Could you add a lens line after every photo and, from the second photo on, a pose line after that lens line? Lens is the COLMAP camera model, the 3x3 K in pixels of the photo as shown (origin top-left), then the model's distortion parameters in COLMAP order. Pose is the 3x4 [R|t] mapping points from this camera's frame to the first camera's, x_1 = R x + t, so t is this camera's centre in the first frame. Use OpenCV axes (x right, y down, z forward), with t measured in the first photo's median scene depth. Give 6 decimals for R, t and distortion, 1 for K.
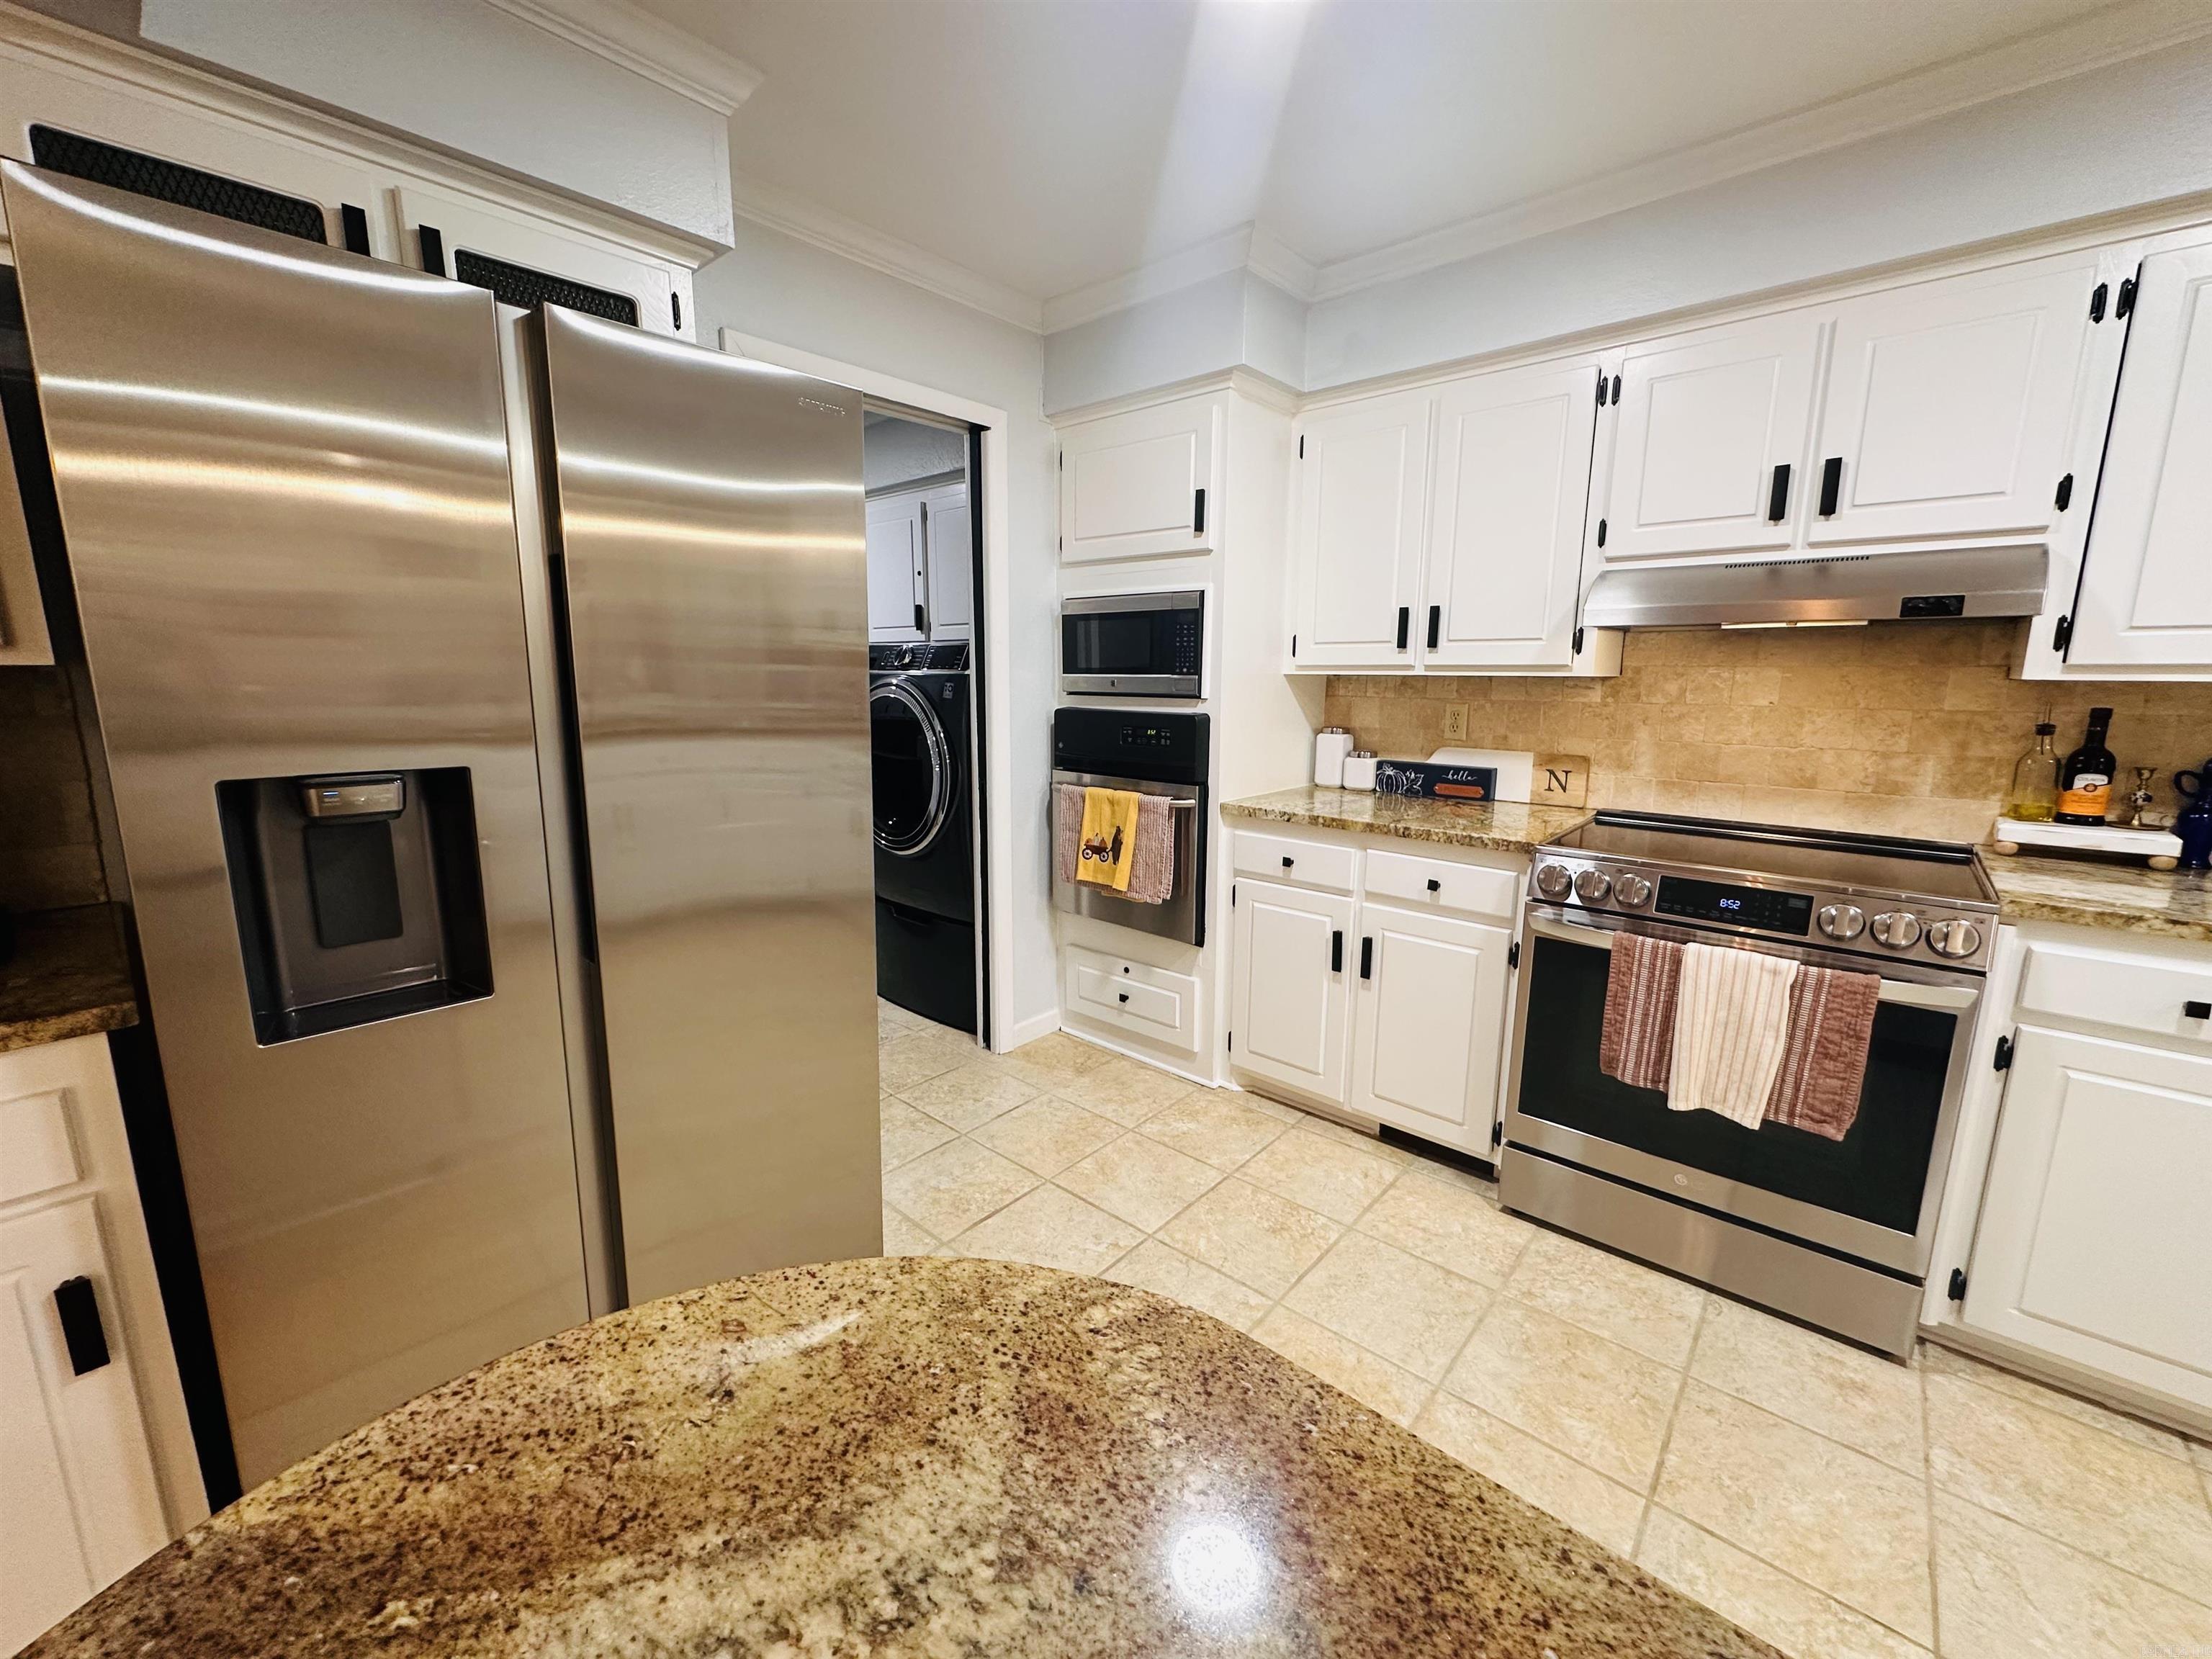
lens RADIAL K [[880.8, 0, 1103.9], [0, 880.8, 826.4], [0, 0, 1]] dist [-0.000144, -0.000309]
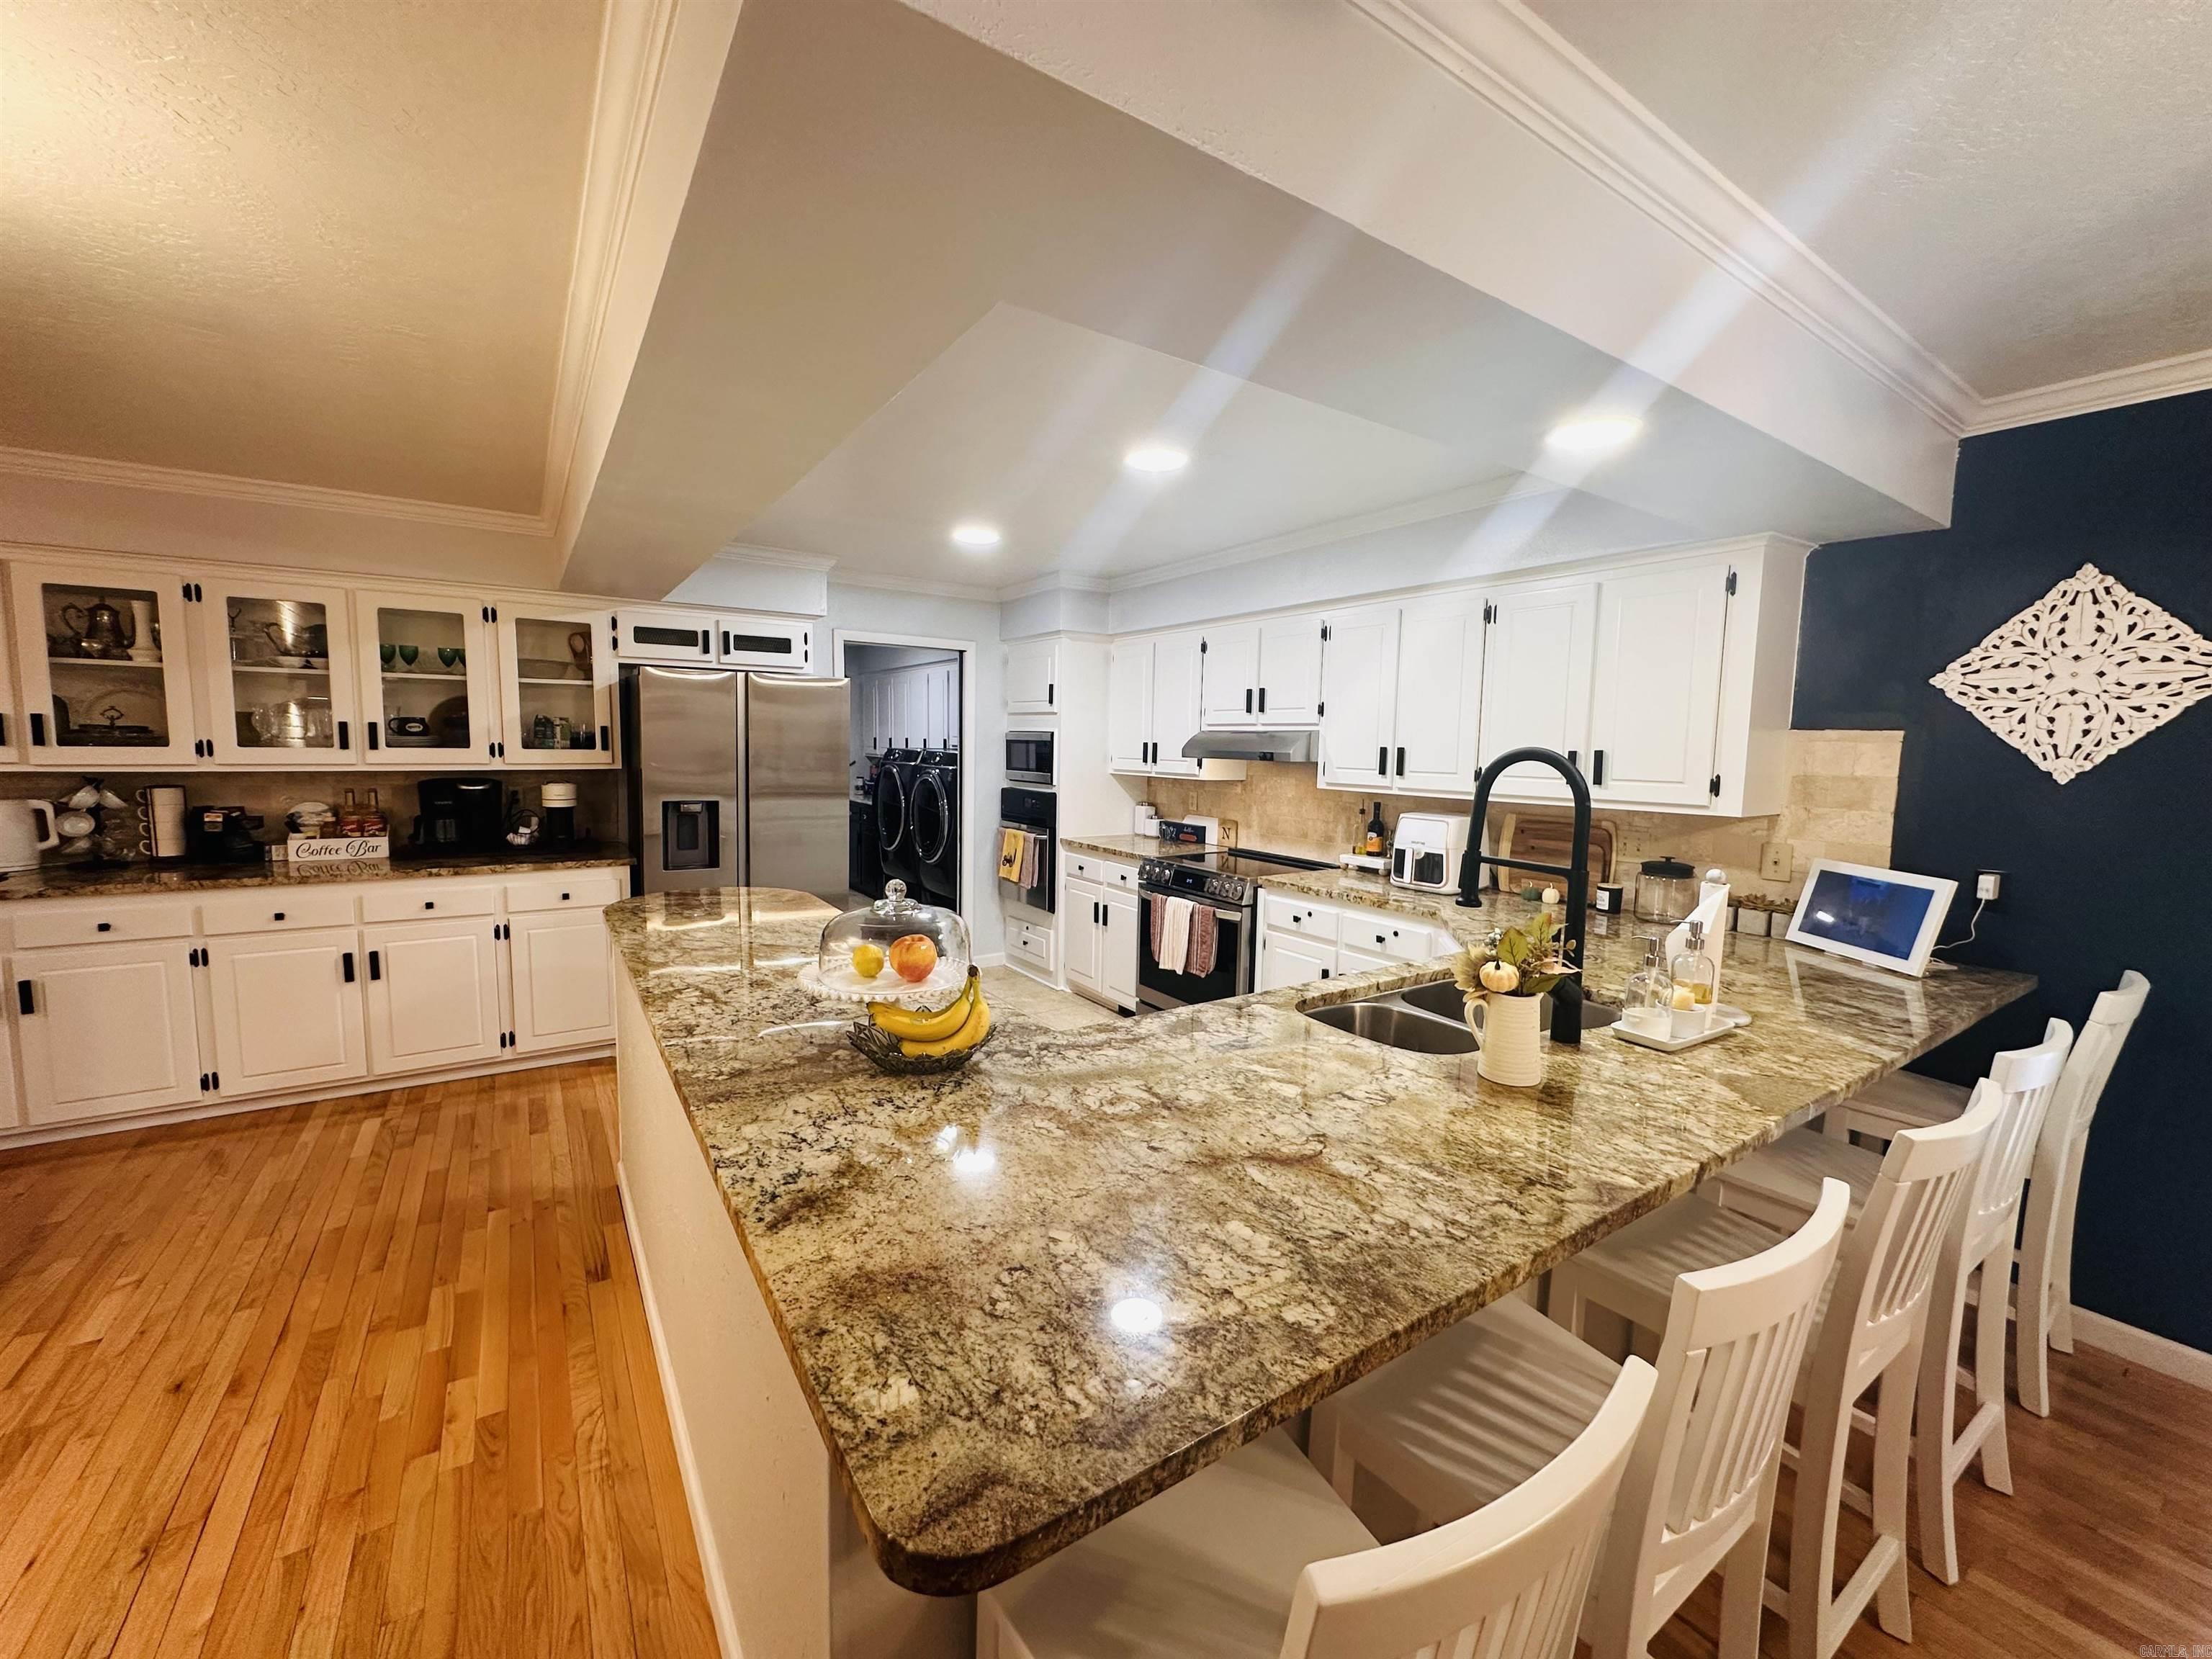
lens RADIAL K [[880.8, 0, 1109.1], [0, 880.8, 829.5], [0, 0, 1]] dist [-0.000144, -0.000309]
pose [[0.969312, 0.040085, -0.242544, 0.790608], [-0.059445, 0.995556, -0.073033, 0.101224], [0.238539, 0.085209, 0.967387, -0.969695]]
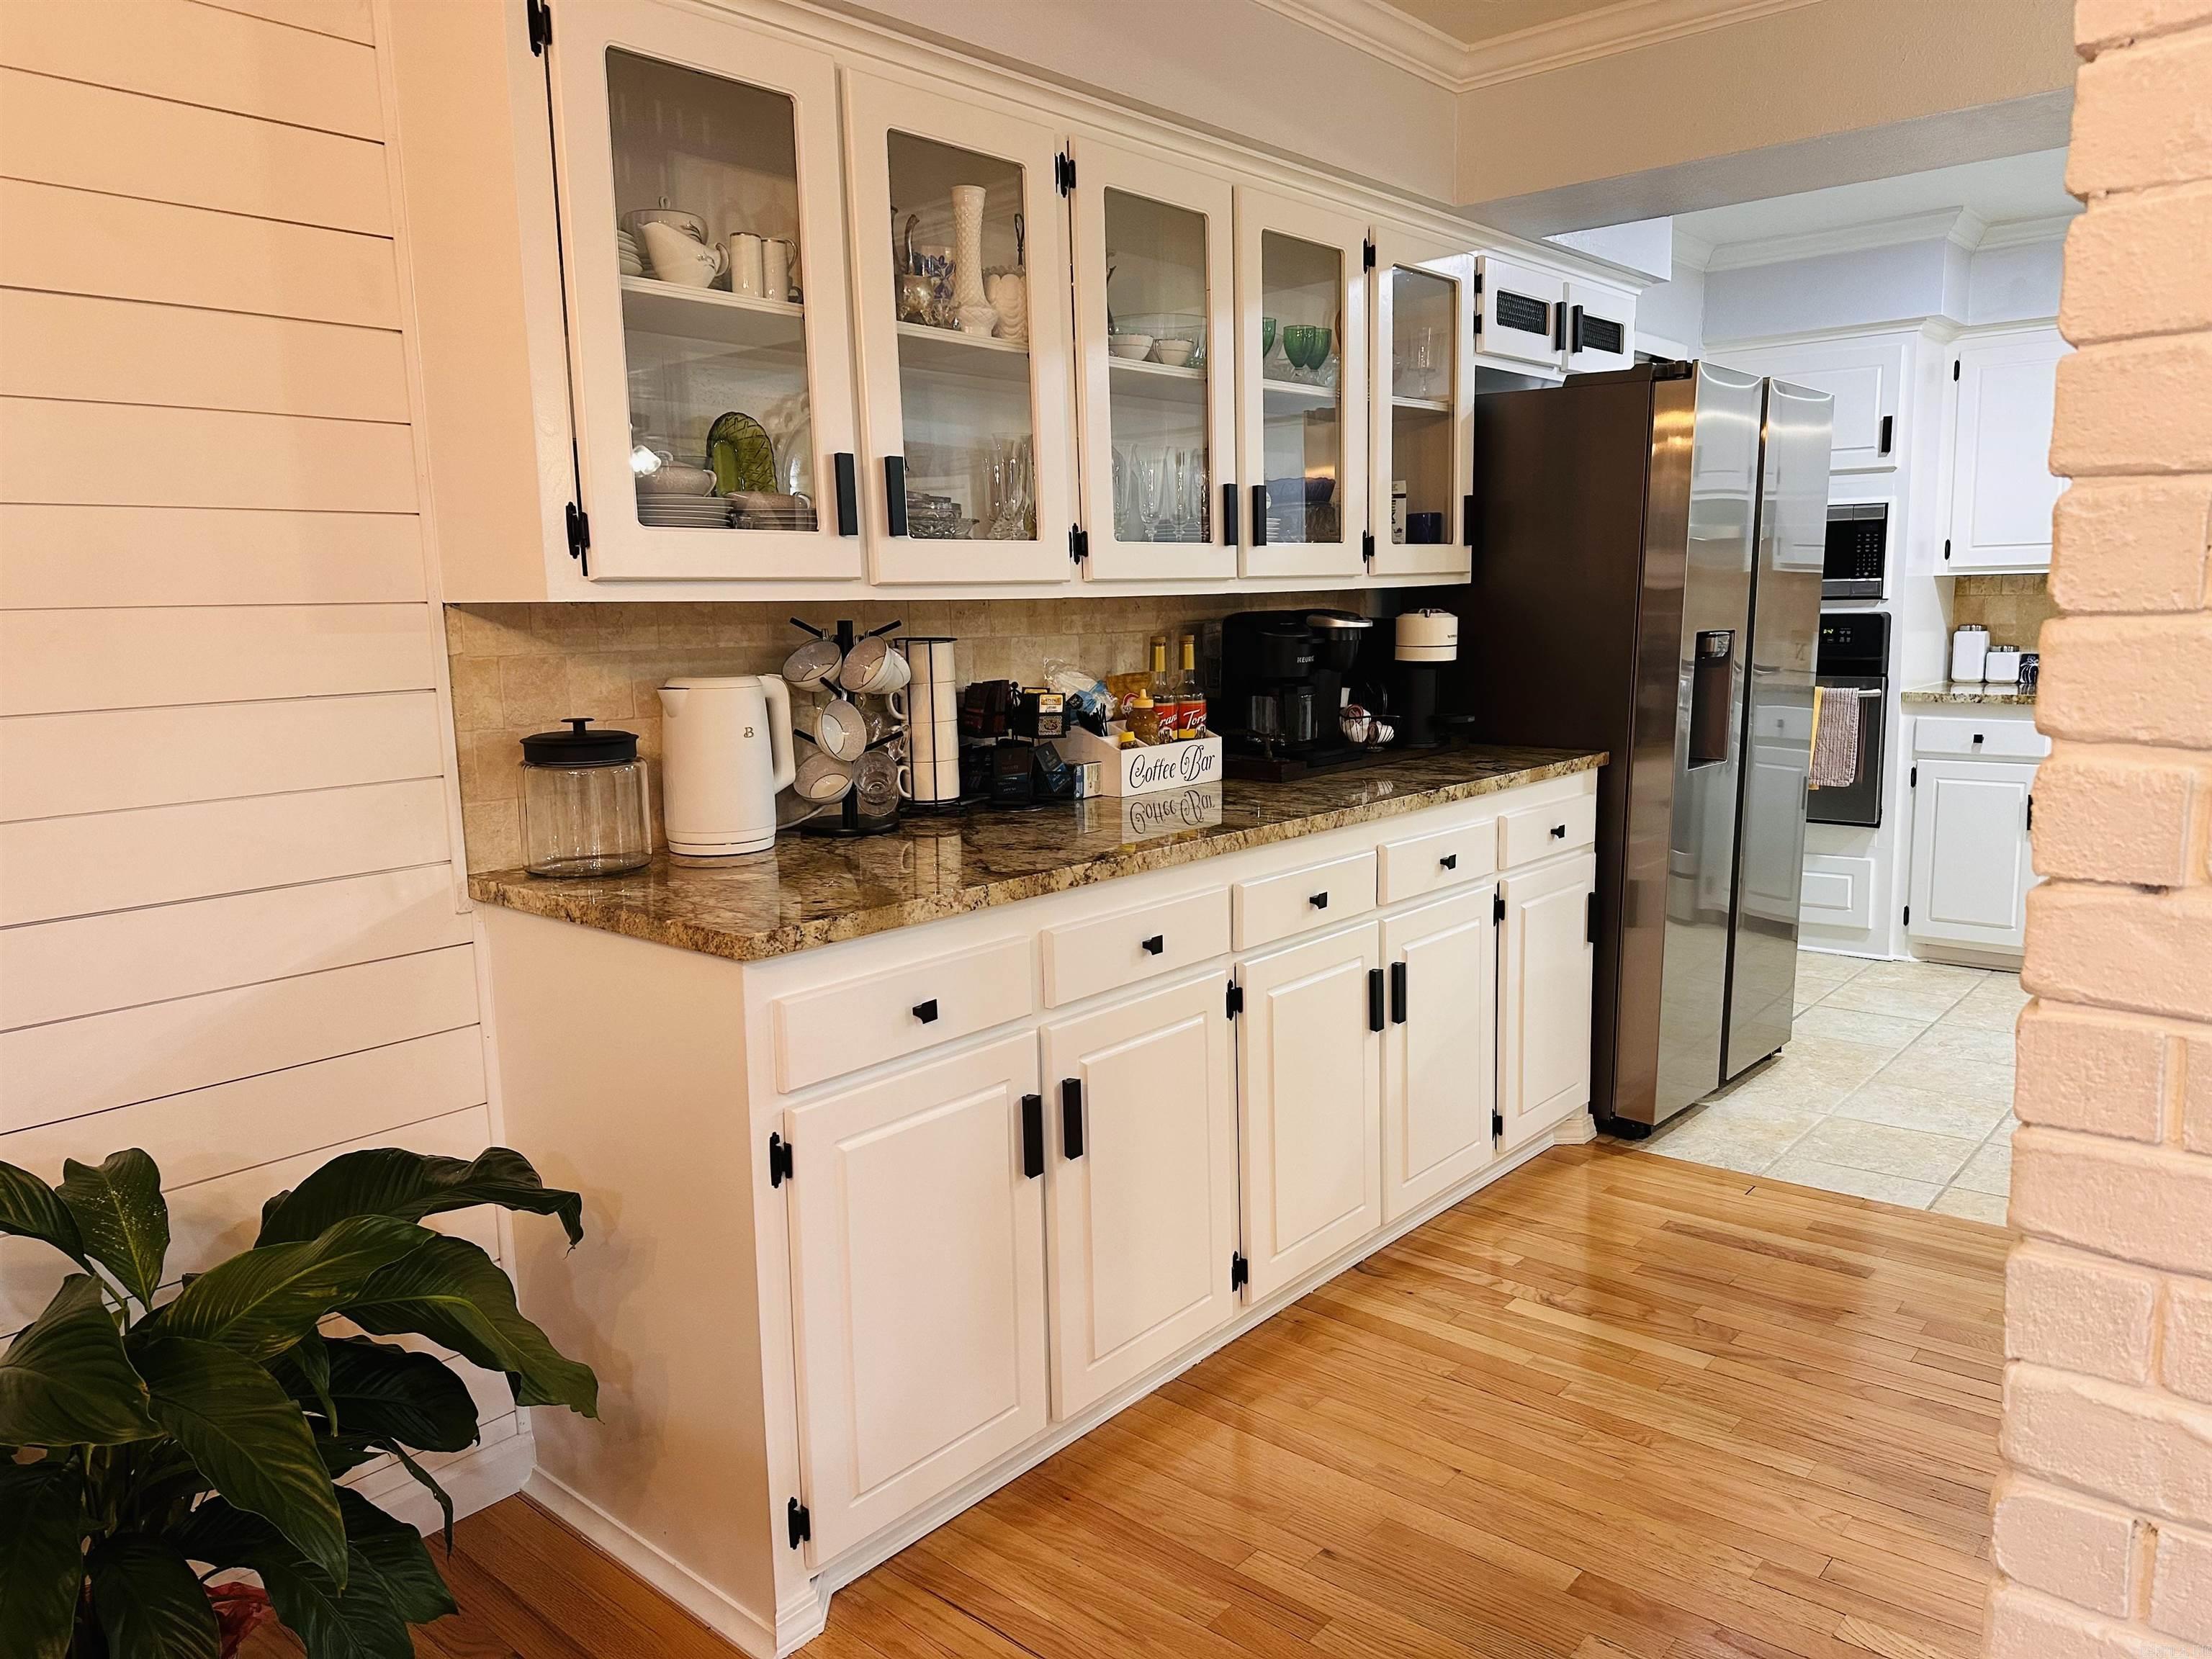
lens RADIAL K [[1561.3, 0, 1162.8], [0, 1561.3, 829.3], [0, 0, 1]] dist [0.077367, -0.058130]
pose [[0.998865, -0.030299, 0.036751, -0.973244], [0.031332, 0.999121, -0.027865, 0.191345], [-0.035874, 0.028985, 0.998936, -1.063702]]
